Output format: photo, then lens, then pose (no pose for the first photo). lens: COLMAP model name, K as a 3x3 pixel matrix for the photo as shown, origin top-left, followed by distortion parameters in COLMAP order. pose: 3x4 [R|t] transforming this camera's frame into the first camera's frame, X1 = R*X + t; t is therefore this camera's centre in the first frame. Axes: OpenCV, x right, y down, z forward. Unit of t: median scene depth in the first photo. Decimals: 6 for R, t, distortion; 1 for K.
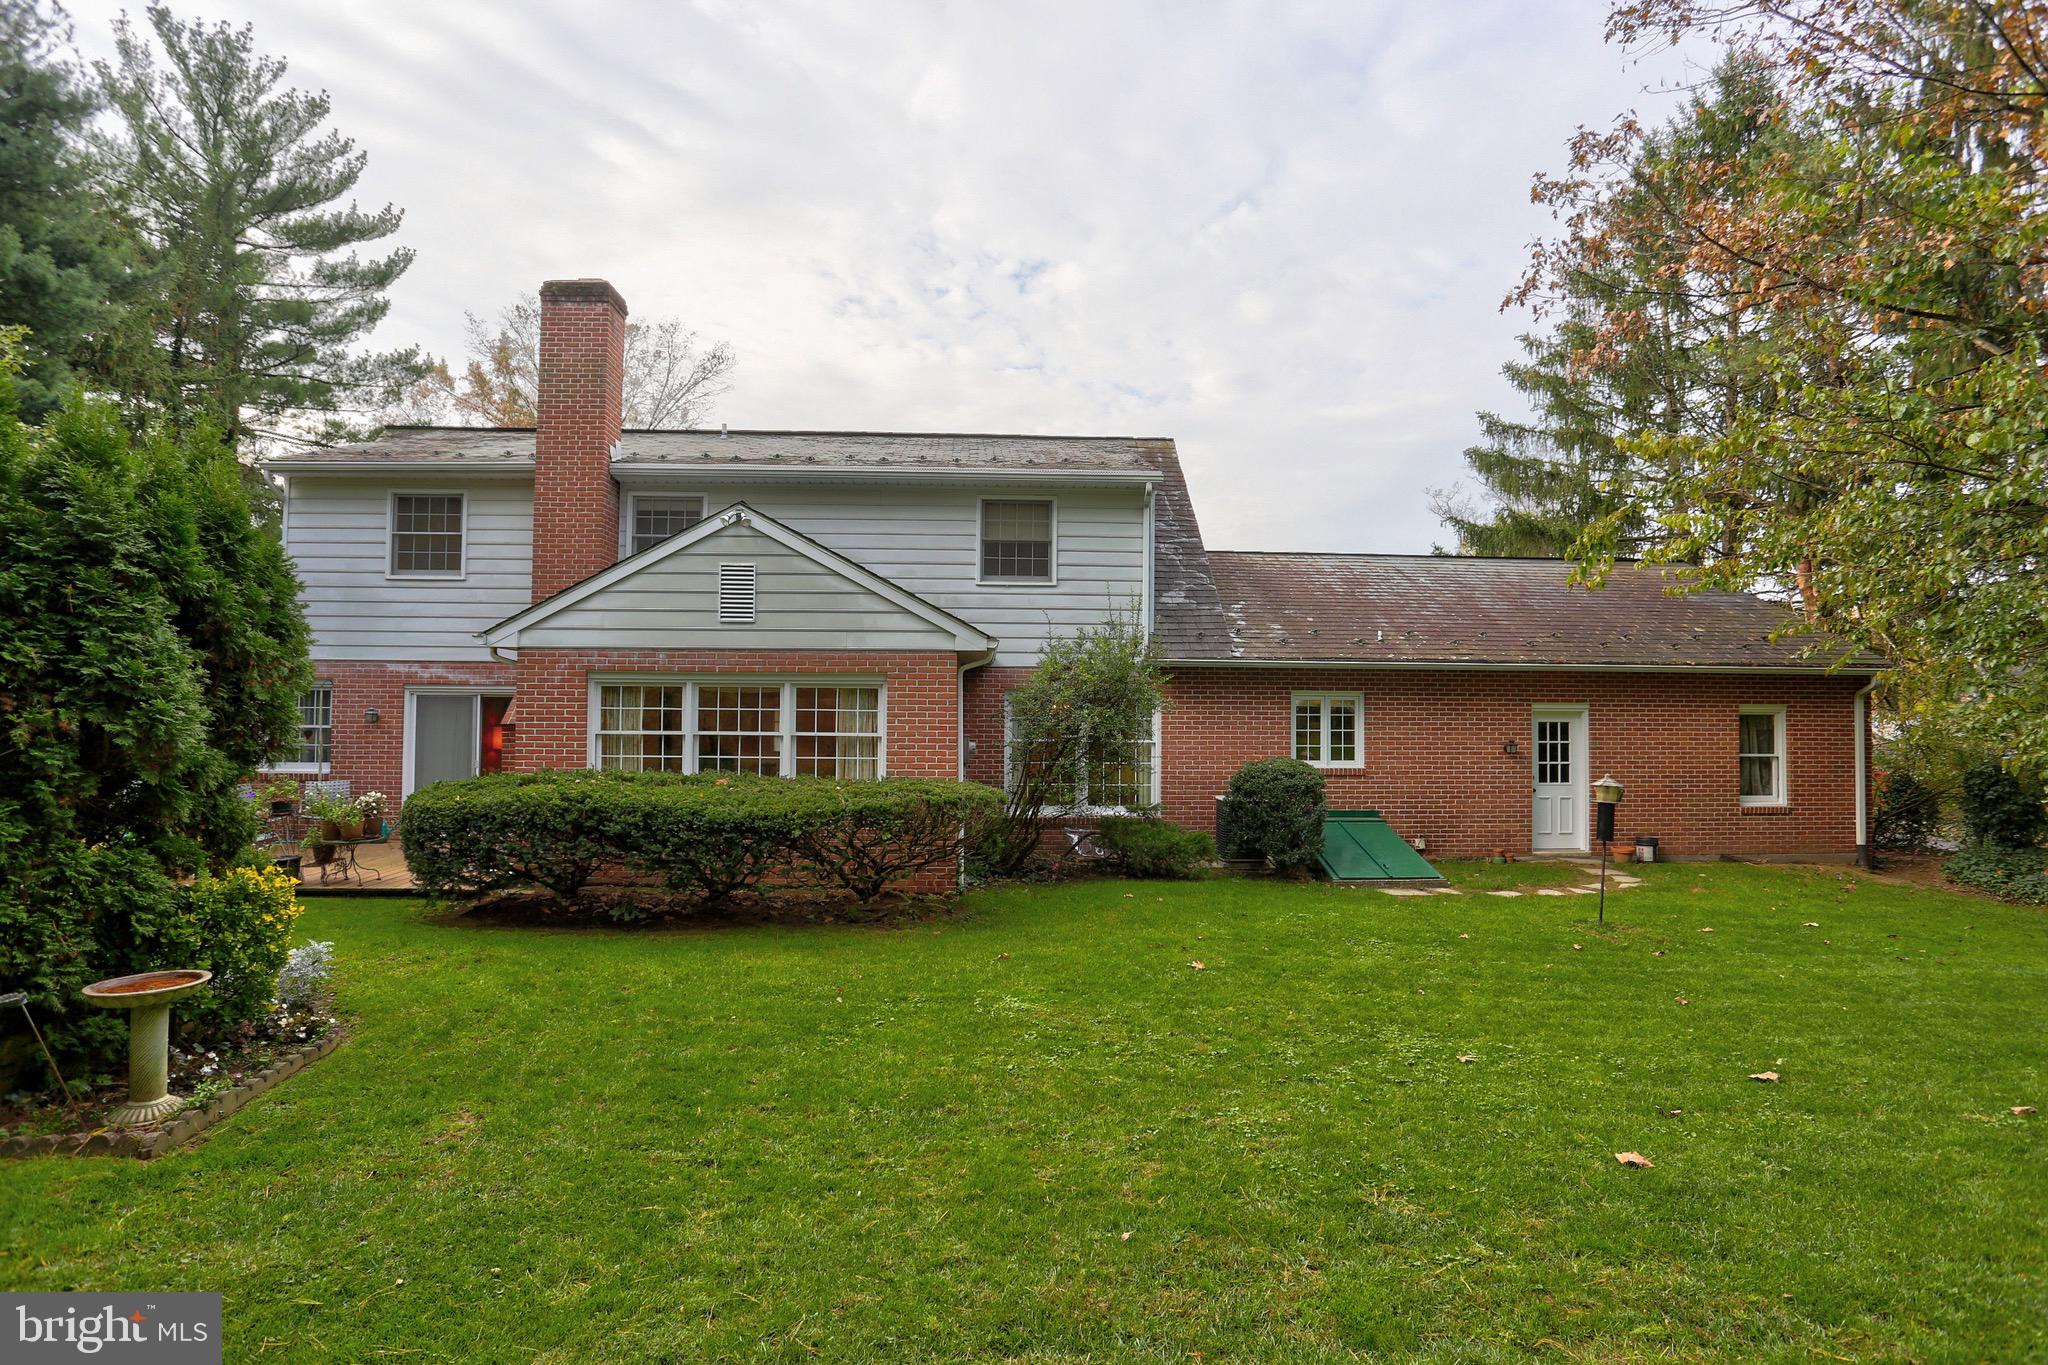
lens RADIAL K [[1002.7, 0, 1027.3], [0, 1002.7, 685.7], [0, 0, 1]] dist [-0.062258, 0.024203]
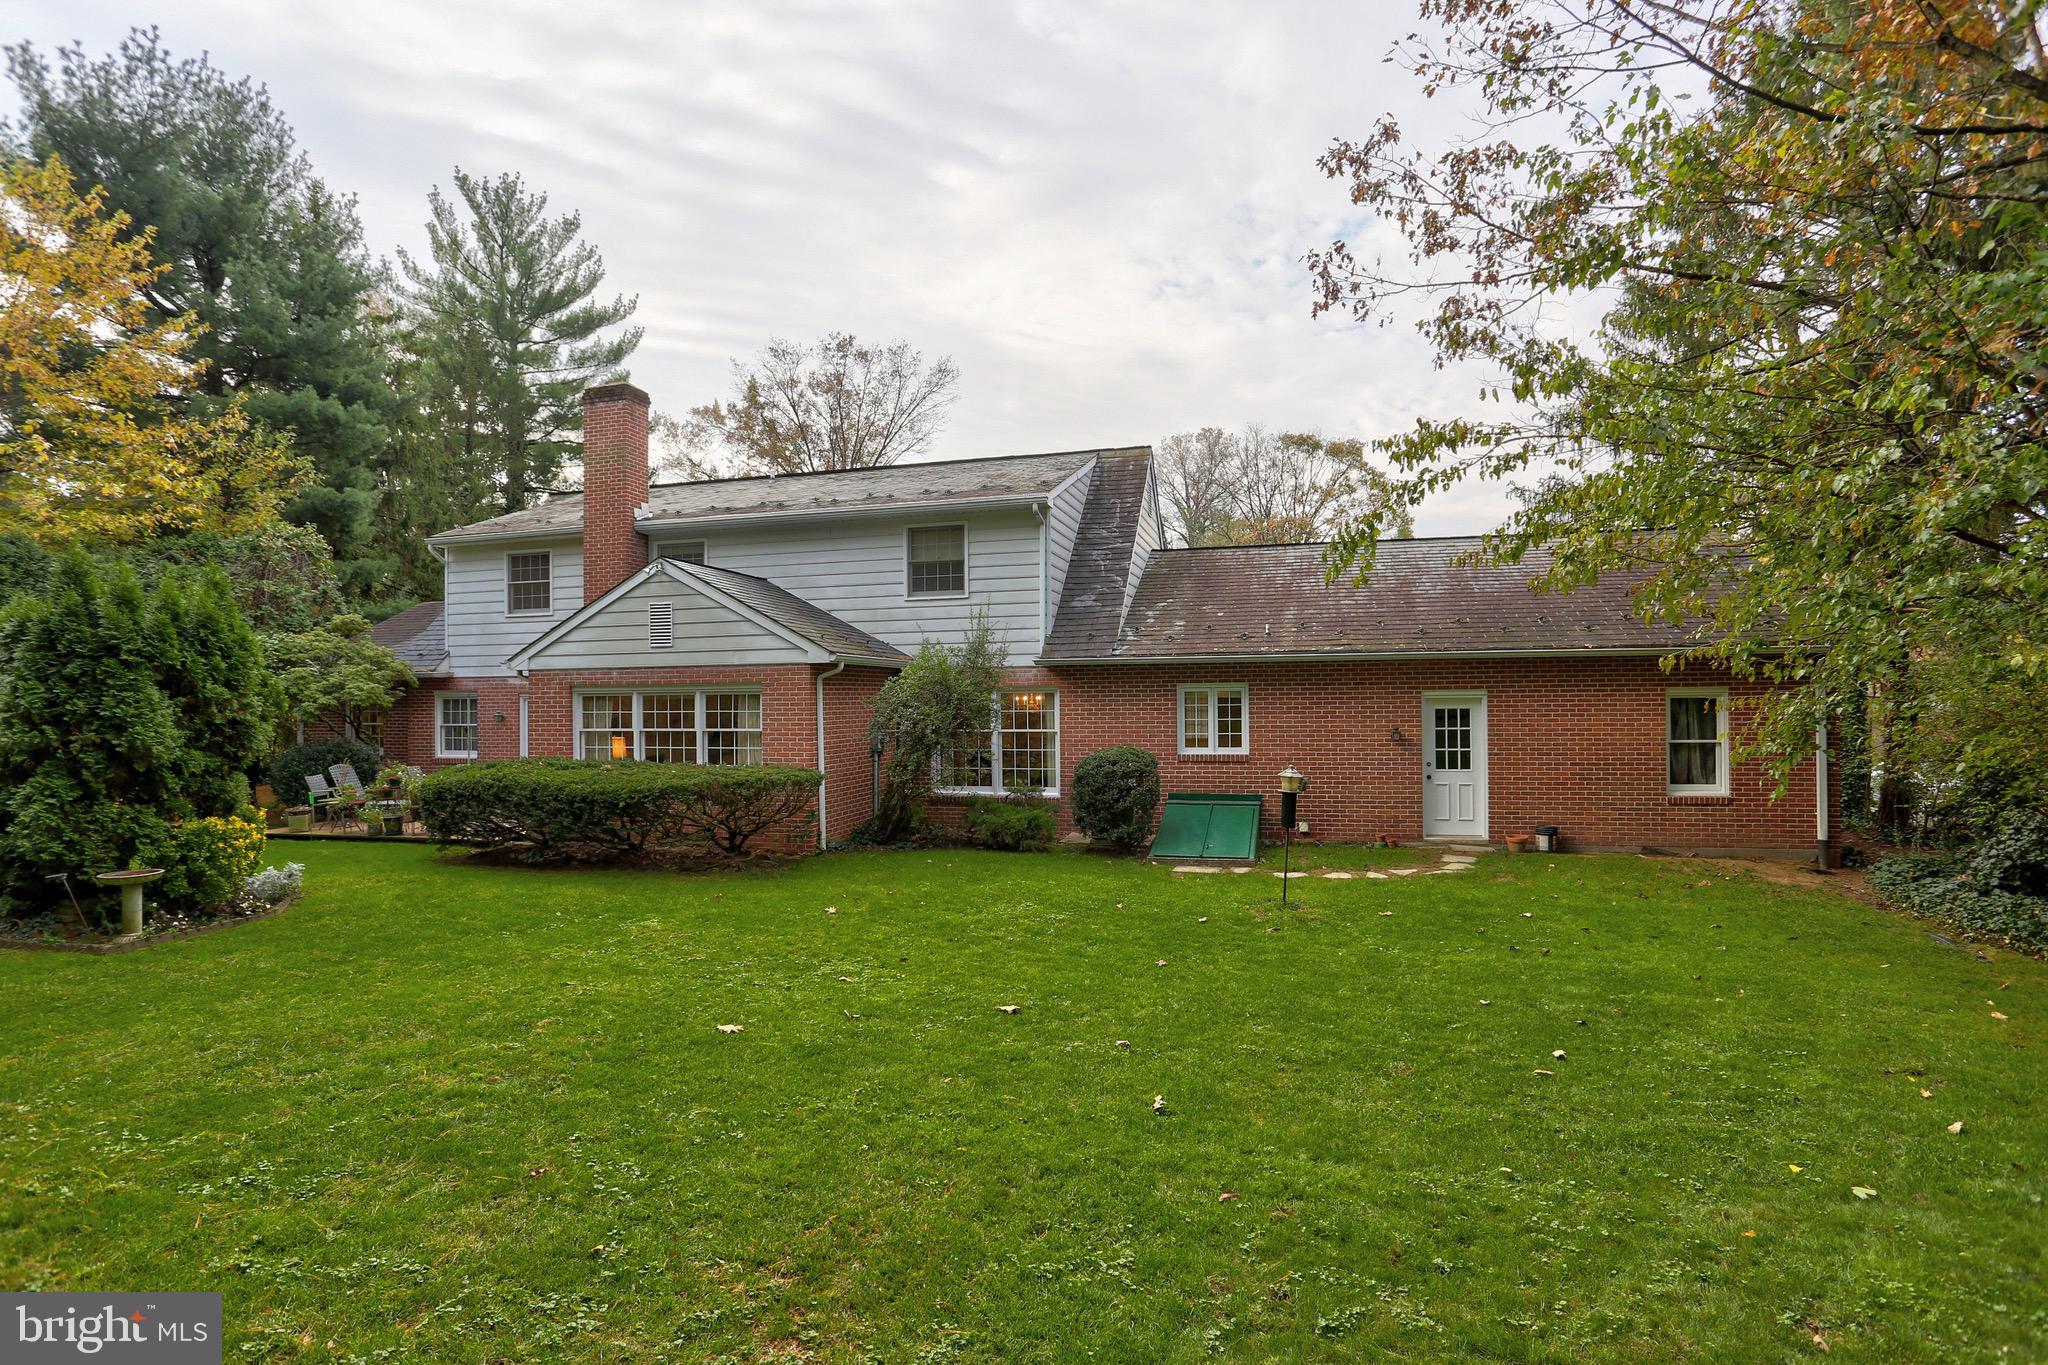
lens RADIAL K [[1002.7, 0, 1027.3], [0, 1002.7, 685.7], [0, 0, 1]] dist [-0.062258, 0.024203]
pose [[0.950069, -0.020356, -0.311376, 0.464635], [0.027762, 0.999427, 0.019369, -0.018776], [0.310803, -0.027046, 0.950089, -0.089894]]
